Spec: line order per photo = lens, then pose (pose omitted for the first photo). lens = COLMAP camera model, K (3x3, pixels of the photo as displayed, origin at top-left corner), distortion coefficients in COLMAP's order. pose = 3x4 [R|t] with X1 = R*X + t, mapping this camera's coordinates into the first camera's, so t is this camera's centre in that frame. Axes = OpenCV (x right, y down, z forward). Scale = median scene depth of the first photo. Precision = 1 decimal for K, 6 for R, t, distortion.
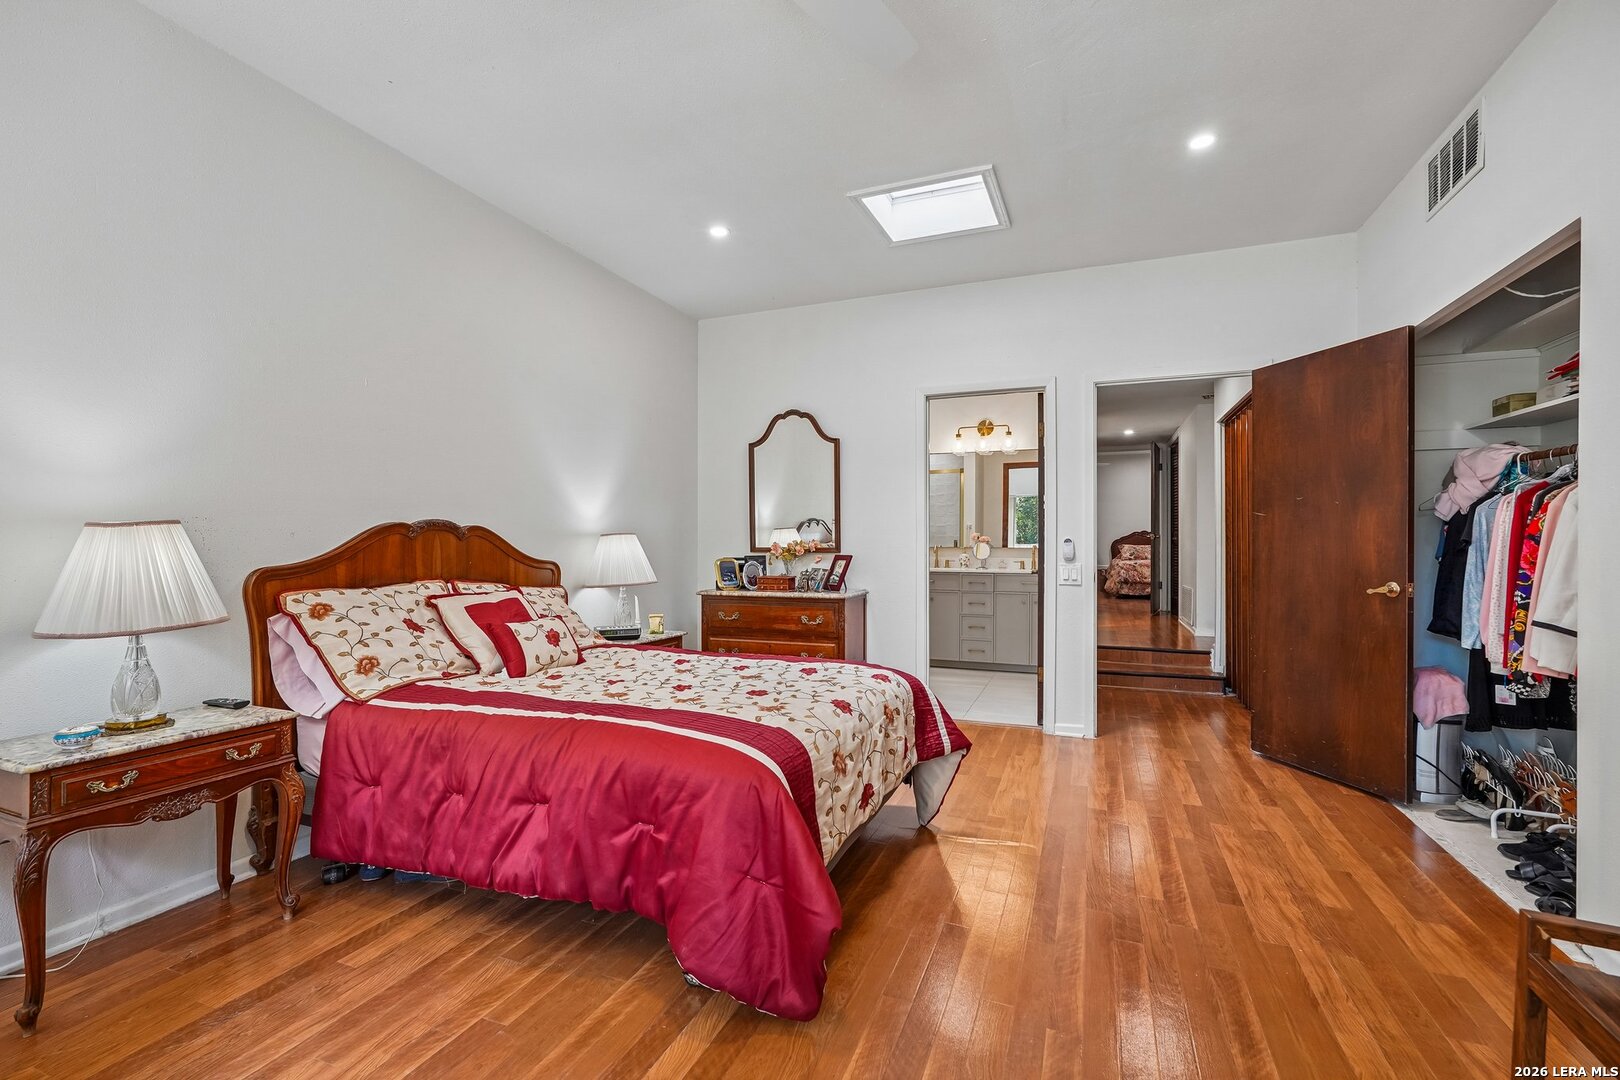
lens RADIAL K [[708.9, 0, 813.5], [0, 708.9, 545.8], [0, 0, 1]] dist [0.000237, 0.001811]
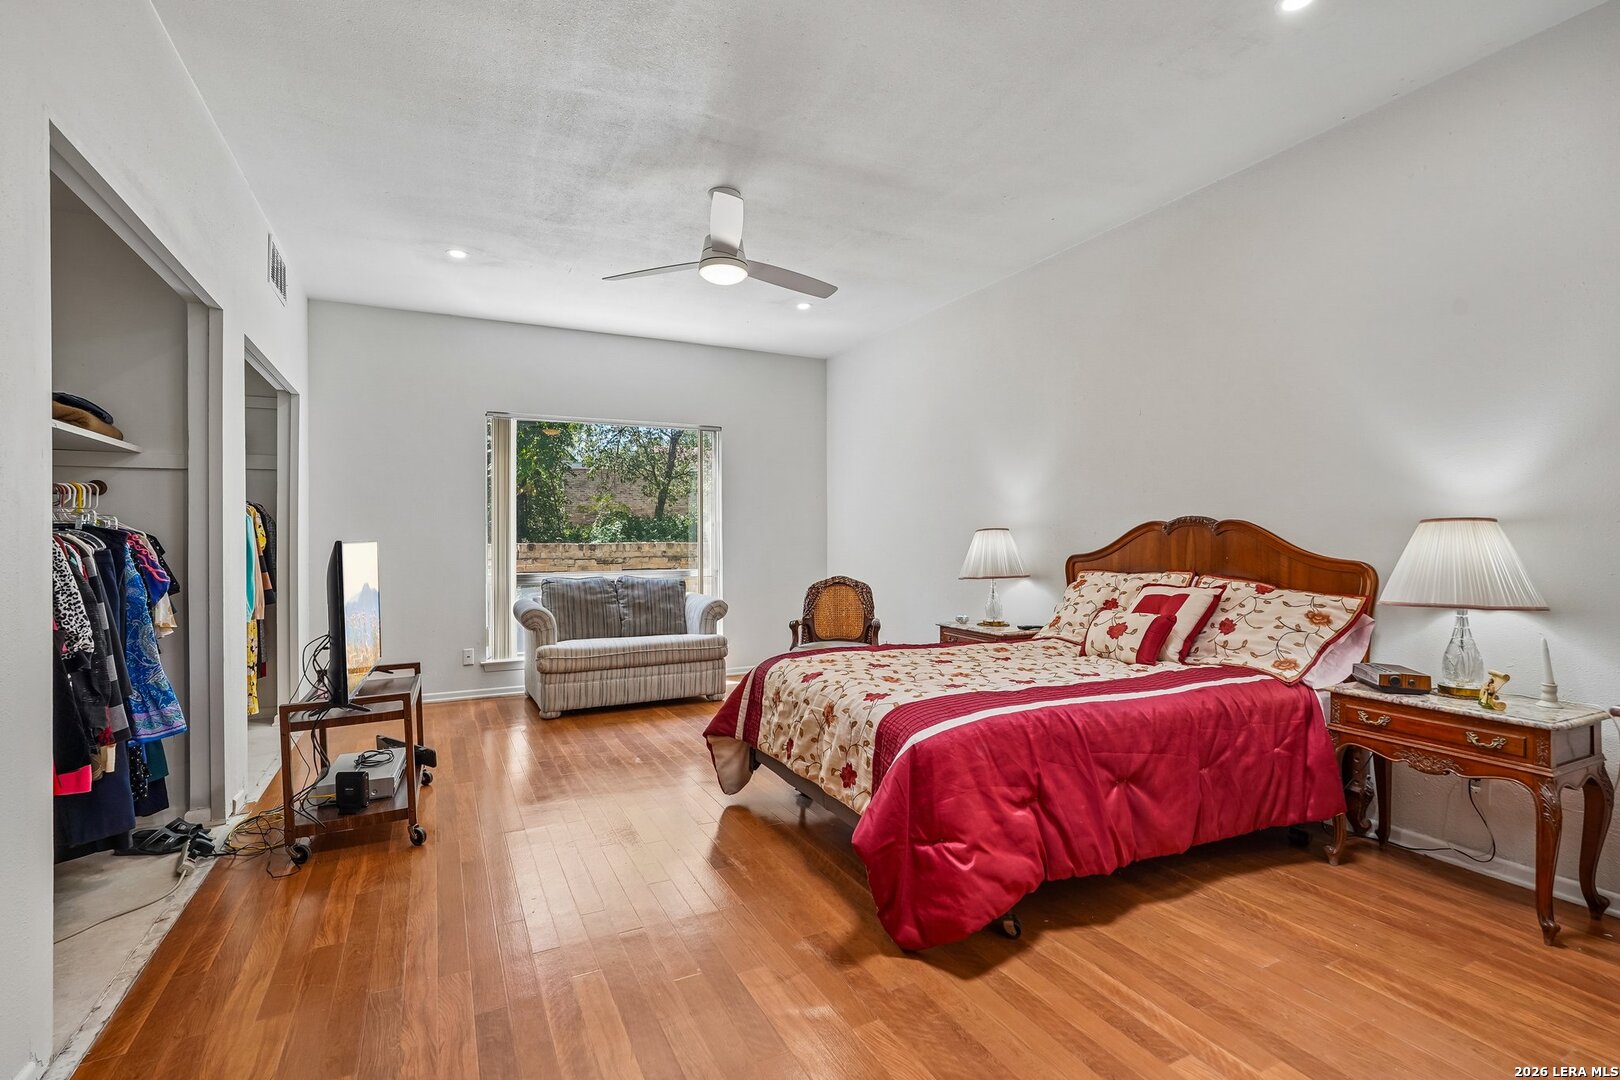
lens RADIAL K [[769.9, 0, 811.8], [0, 769.9, 542.2], [0, 0, 1]] dist [0.000276, 0.000009]
pose [[-0.664317, 0.005609, -0.747430, 0.745091], [0.000972, 0.999977, 0.006640, -0.005879], [0.747450, 0.003685, -0.664308, 1.379910]]
